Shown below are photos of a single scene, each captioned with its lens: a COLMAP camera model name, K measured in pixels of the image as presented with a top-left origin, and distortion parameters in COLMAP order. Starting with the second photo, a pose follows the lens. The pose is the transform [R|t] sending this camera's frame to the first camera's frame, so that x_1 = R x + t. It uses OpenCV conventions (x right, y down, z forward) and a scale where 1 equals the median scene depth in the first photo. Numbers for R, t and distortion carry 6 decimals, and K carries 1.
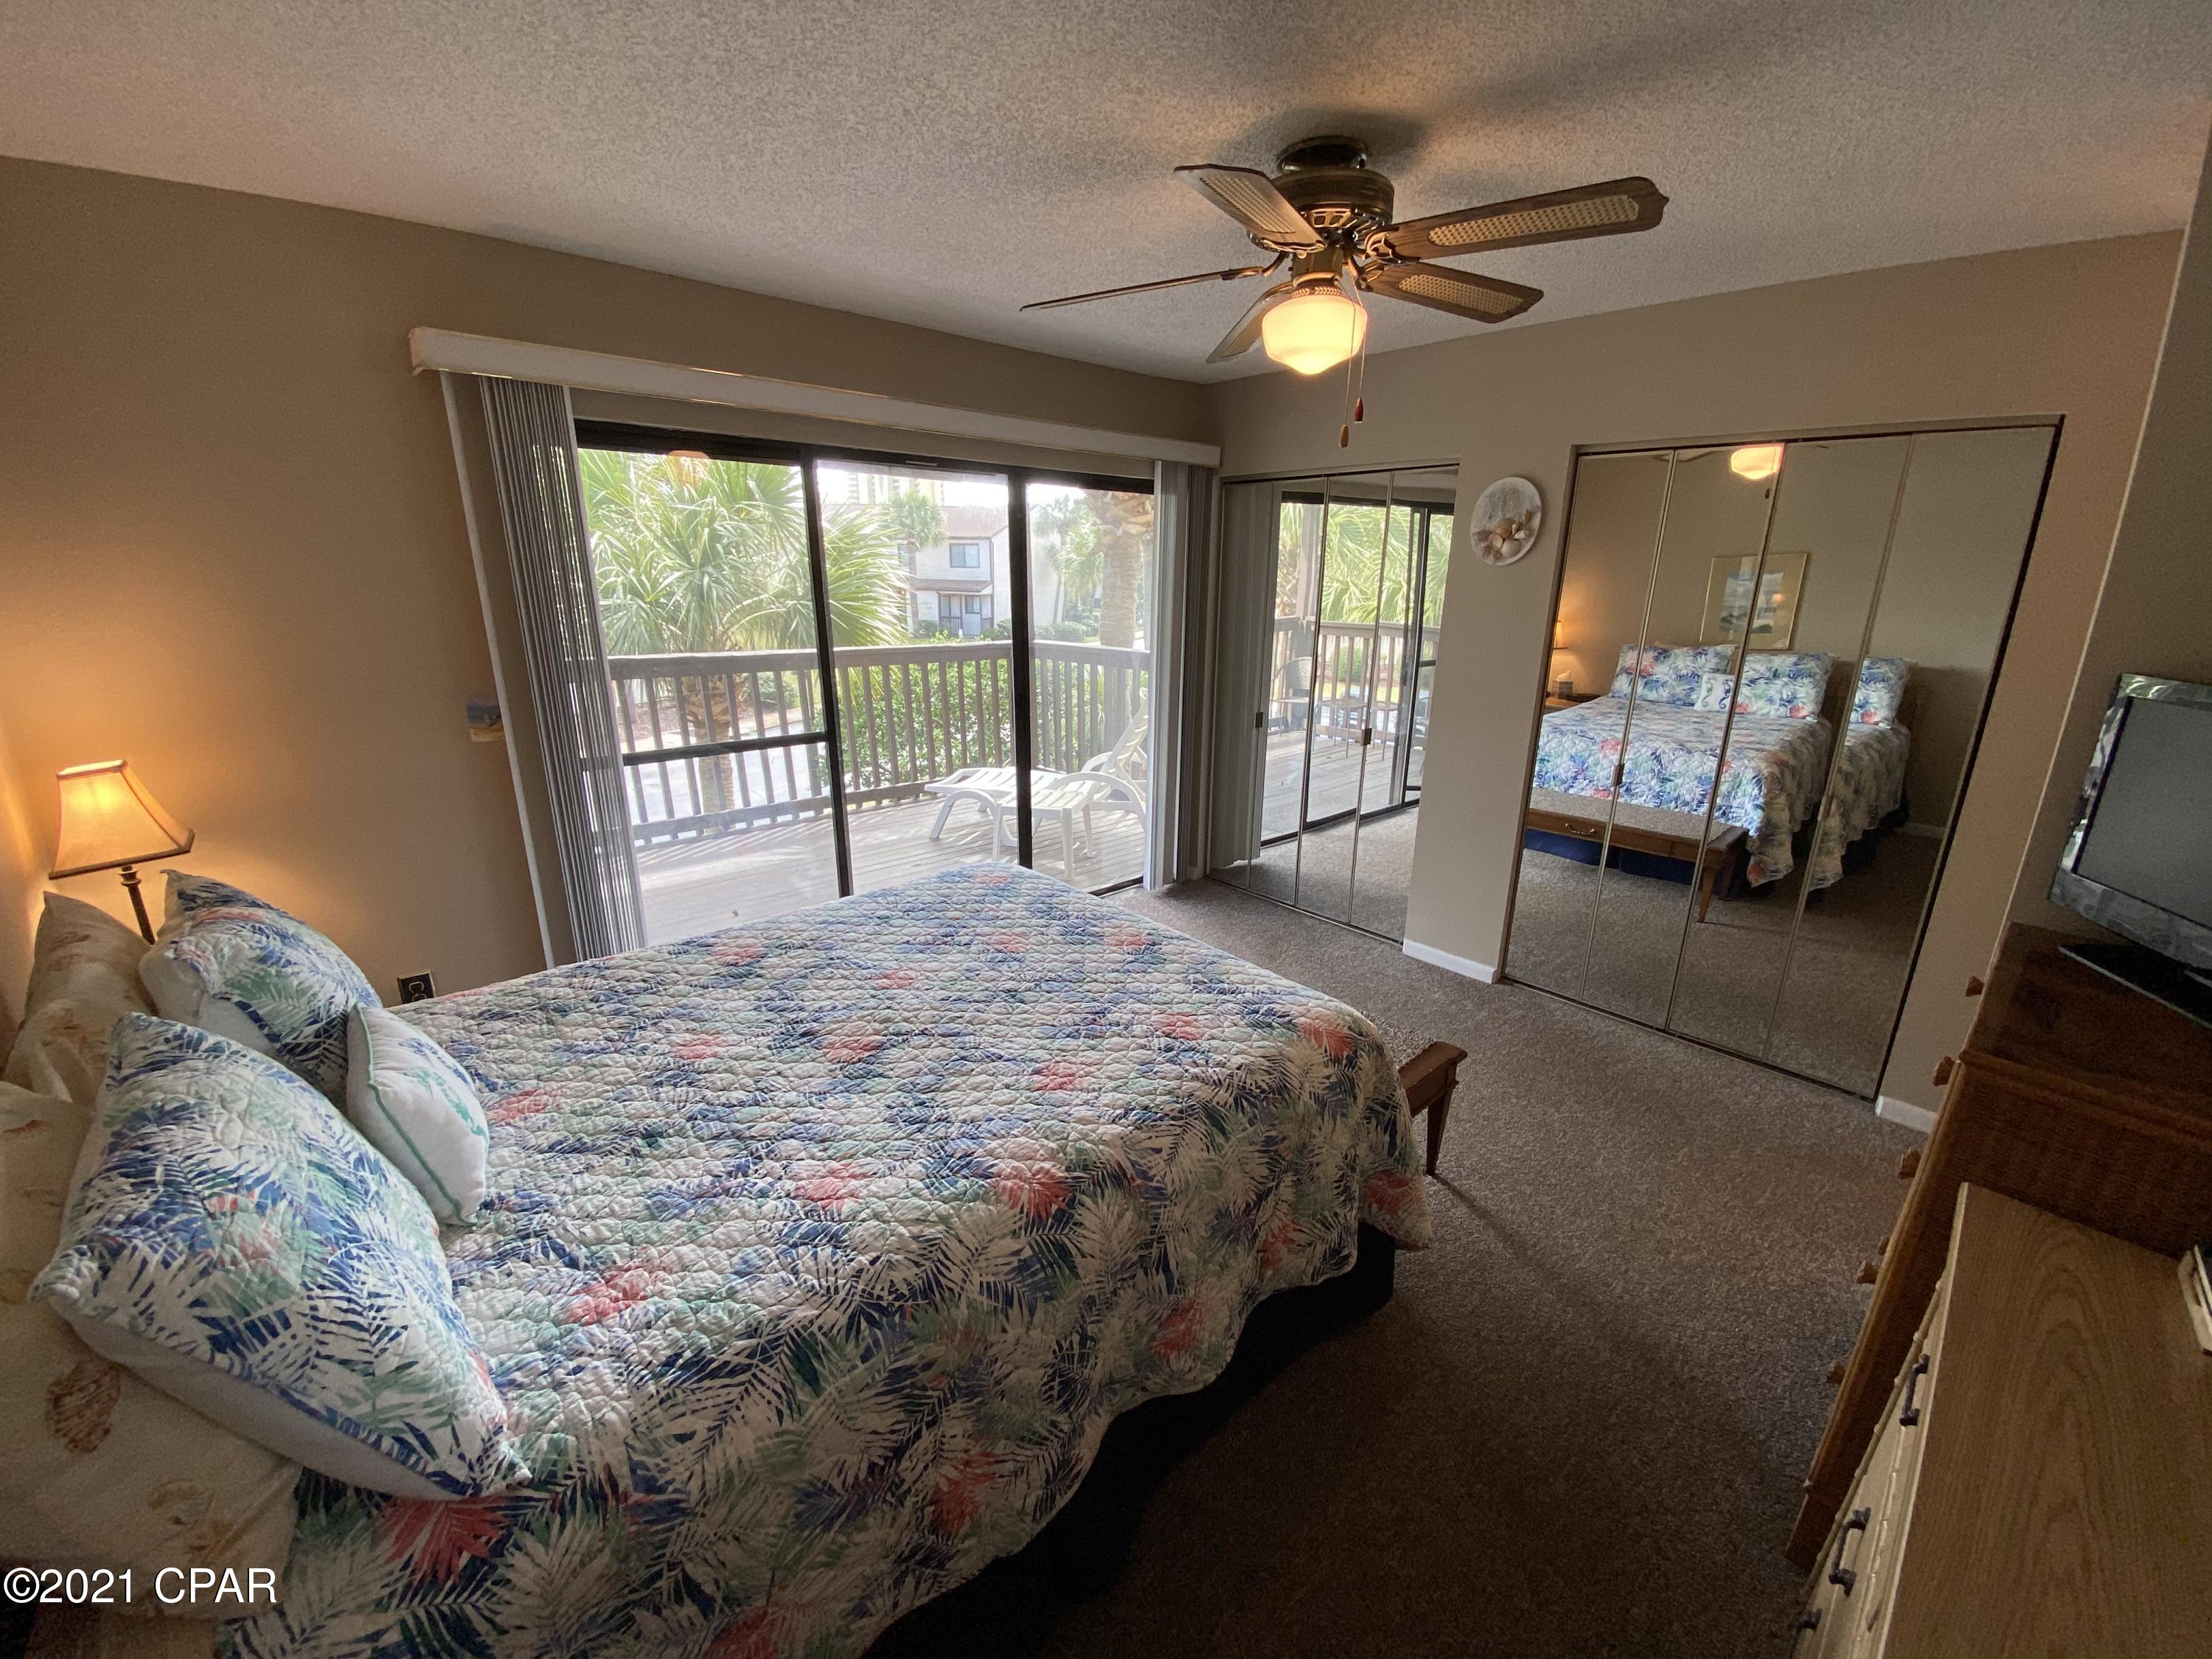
lens RADIAL K [[890.1, 0, 1103.9], [0, 890.1, 830.3], [0, 0, 1]] dist [0.053113, -0.039061]
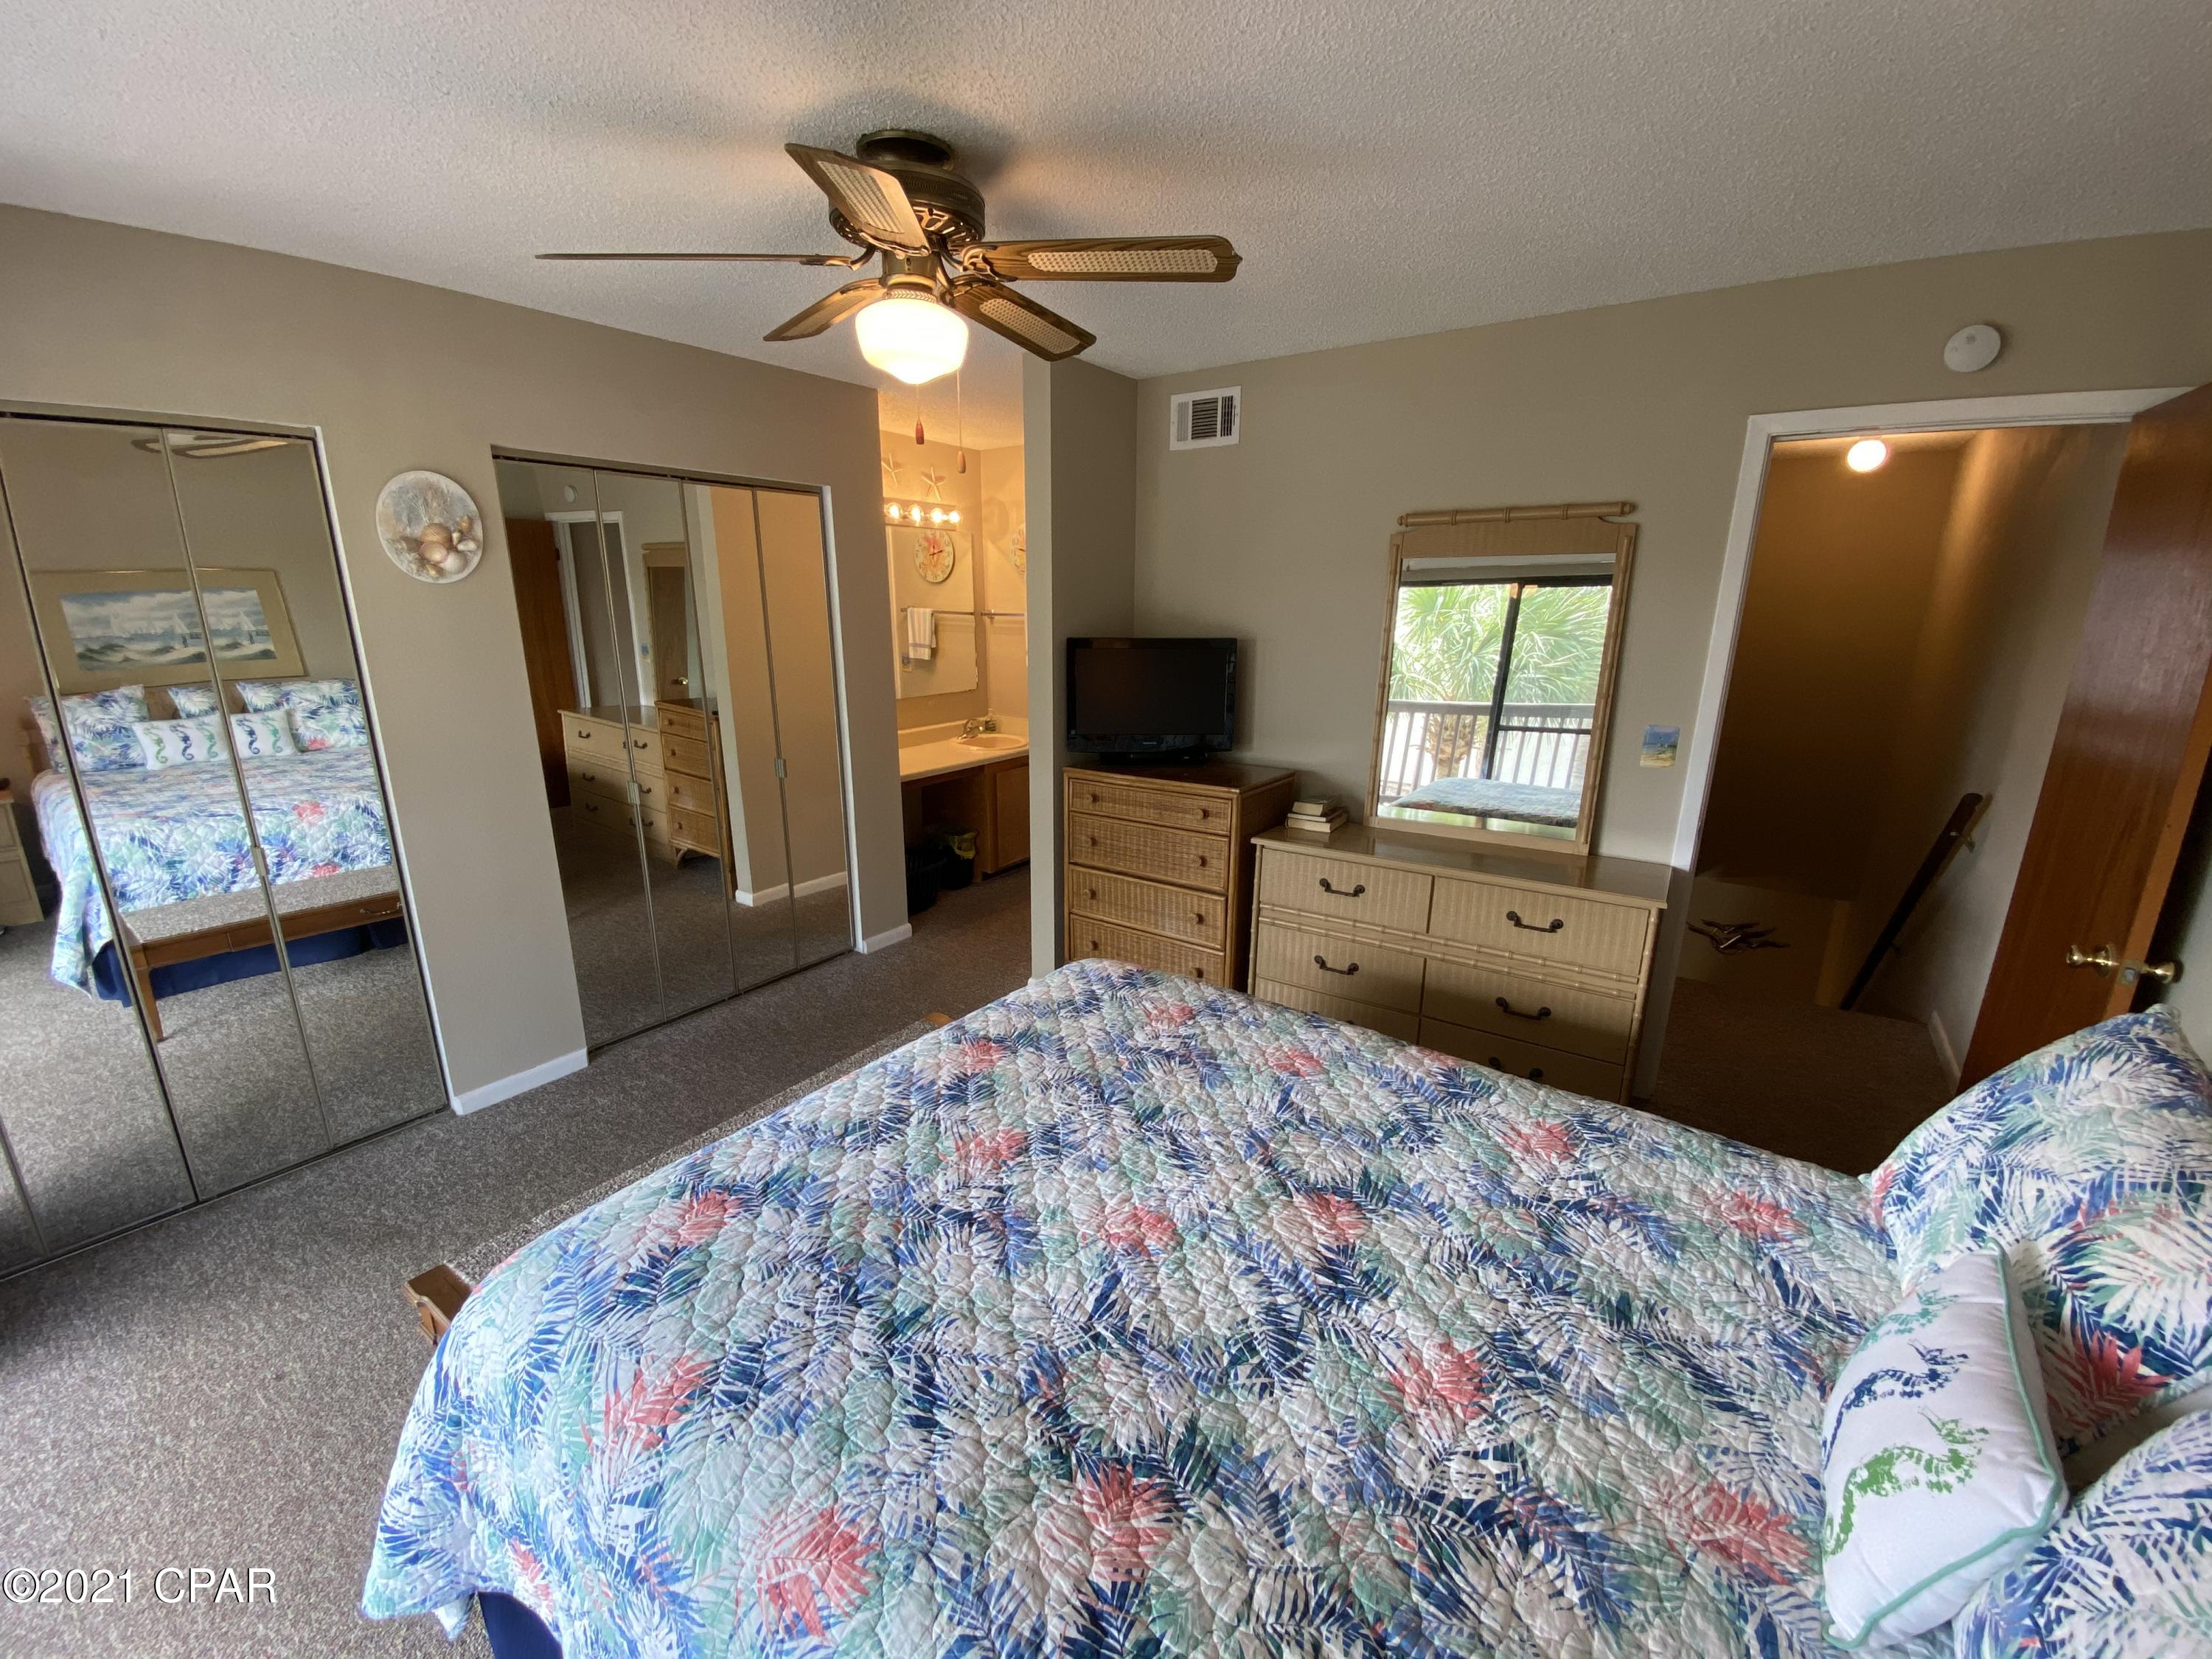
lens RADIAL K [[892.5, 0, 1099.5], [0, 892.5, 839.8], [0, 0, 1]] dist [0.018122, -0.015964]
pose [[-0.206935, -0.271008, 0.940070, -0.774587], [0.273526, 0.906526, 0.321549, -0.310387], [-0.939341, 0.323674, -0.113464, 1.036800]]
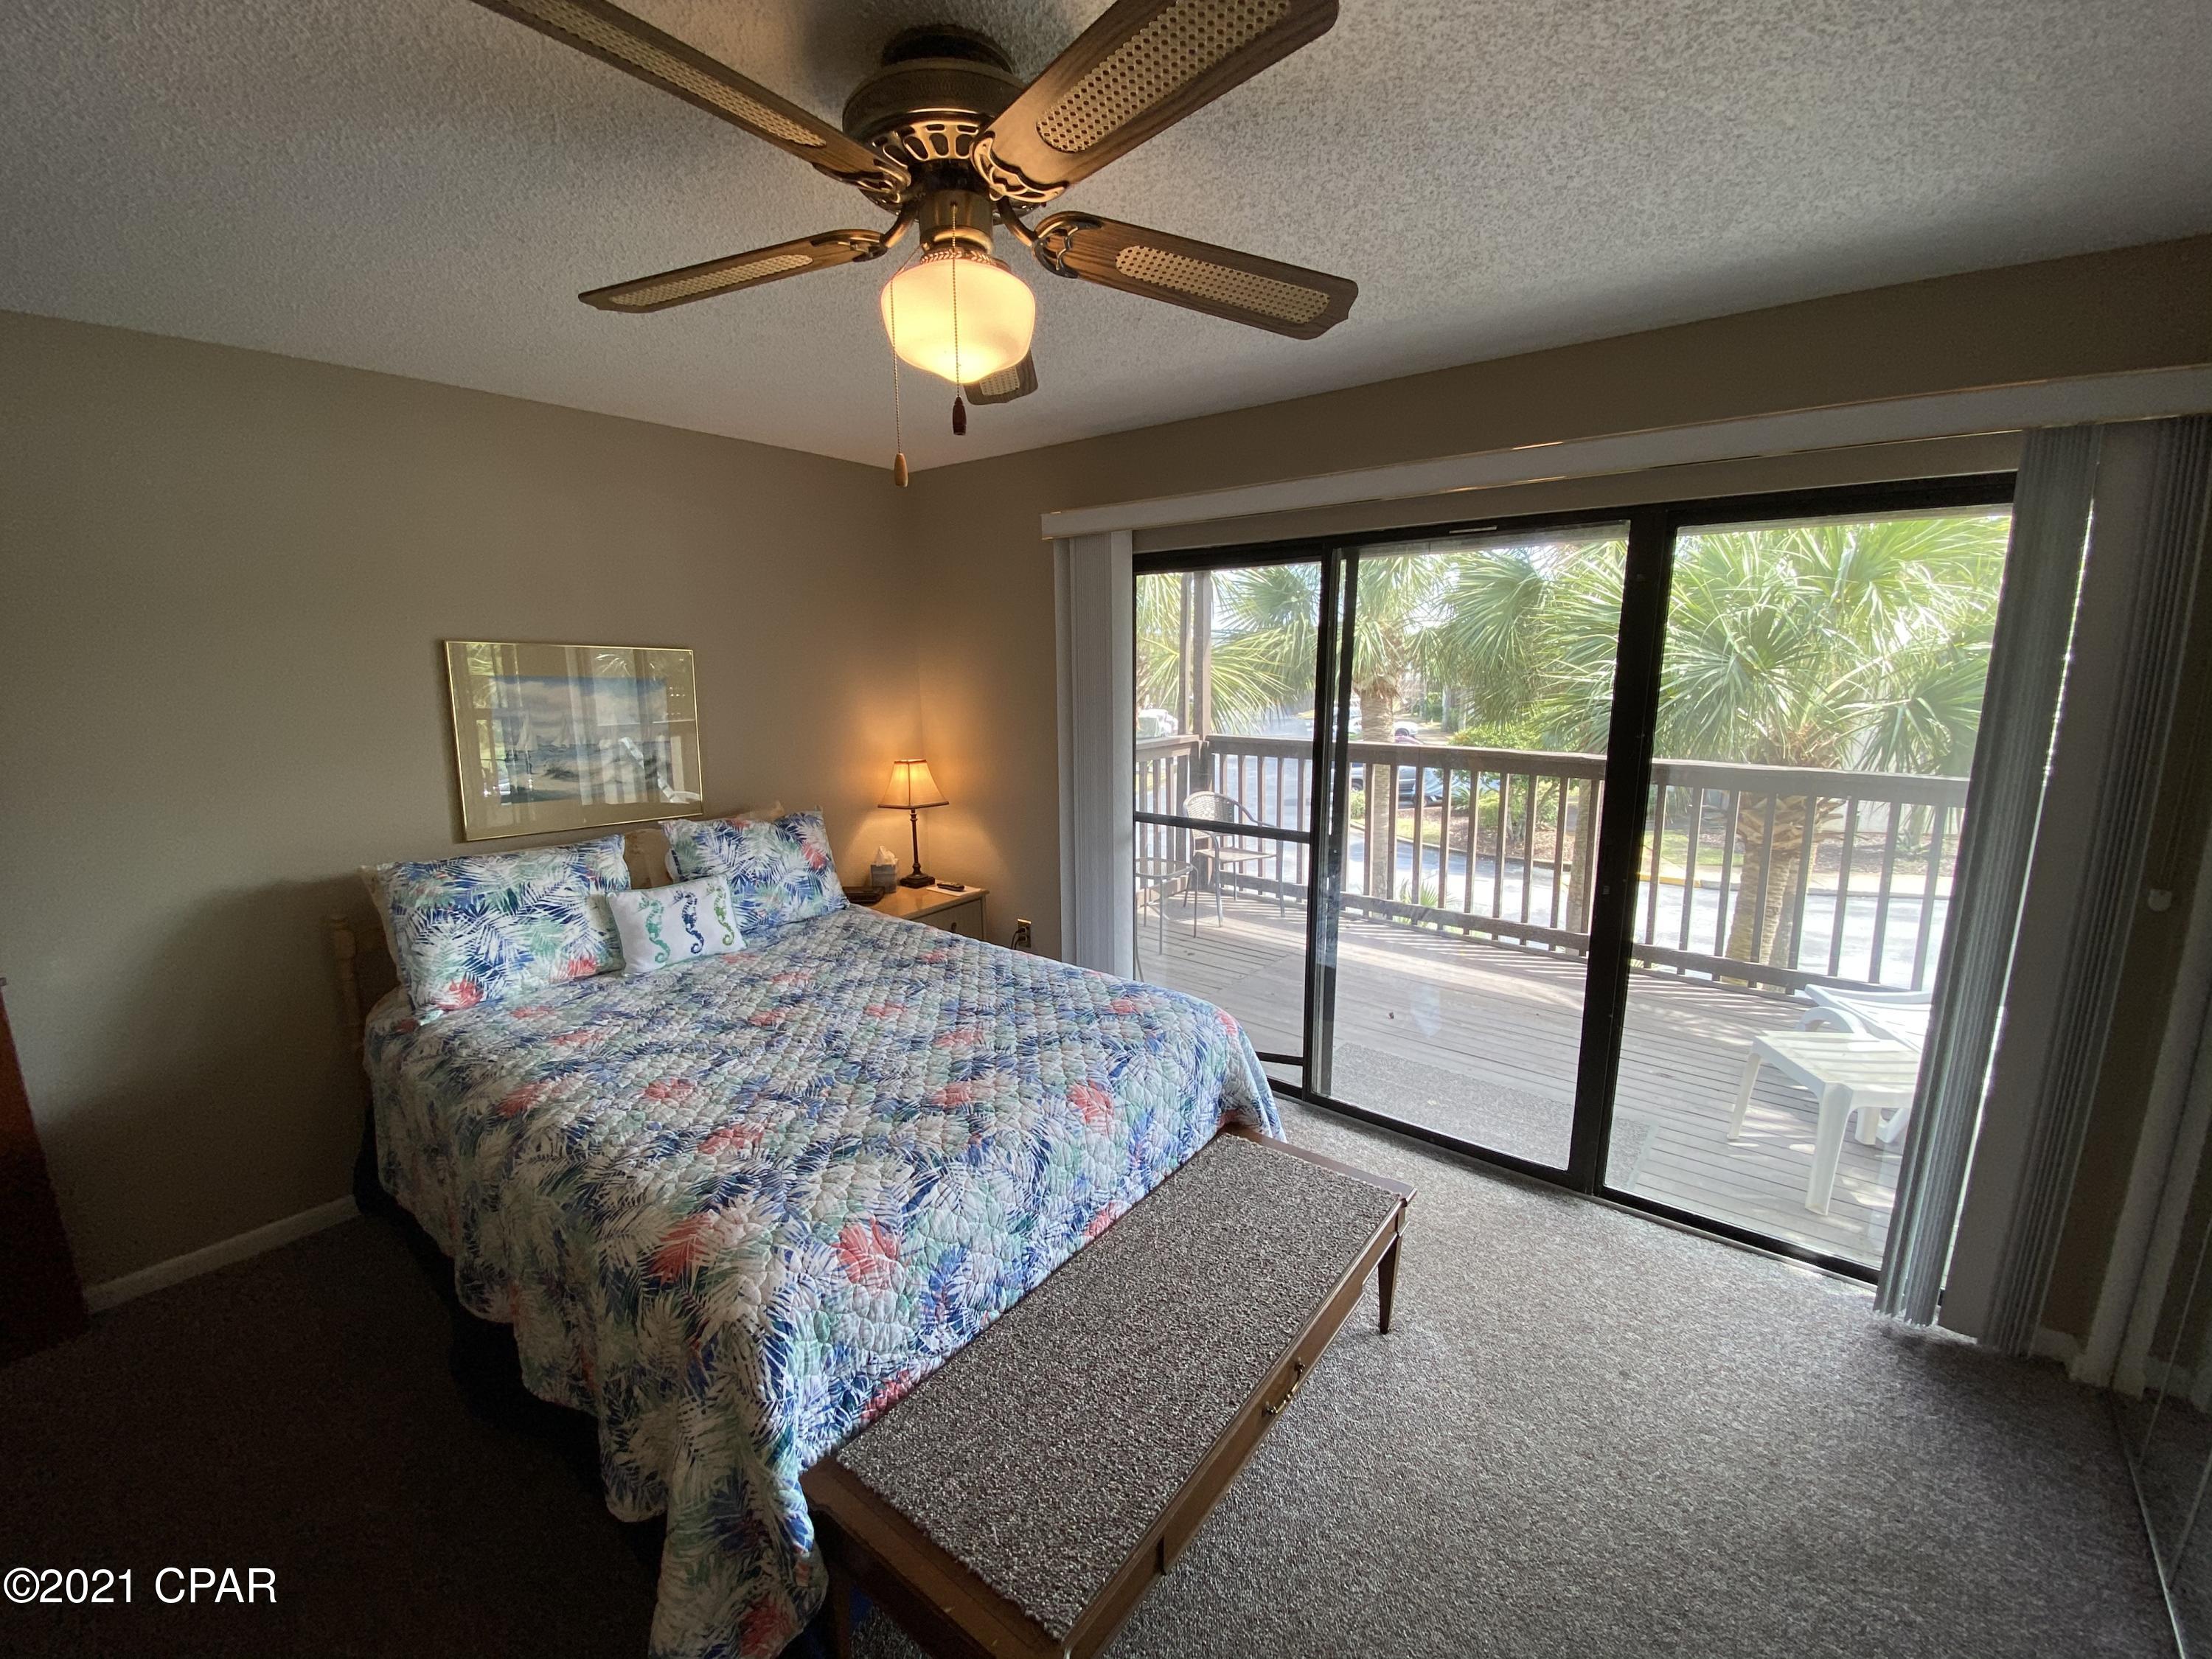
lens RADIAL K [[890.1, 0, 1103.9], [0, 890.1, 830.3], [0, 0, 1]] dist [0.053113, -0.039061]
pose [[0.162194, 0.177970, -0.970577, 0.925330], [-0.271888, 0.953587, 0.129419, -0.291785], [0.948562, 0.242898, 0.203053, 1.005029]]
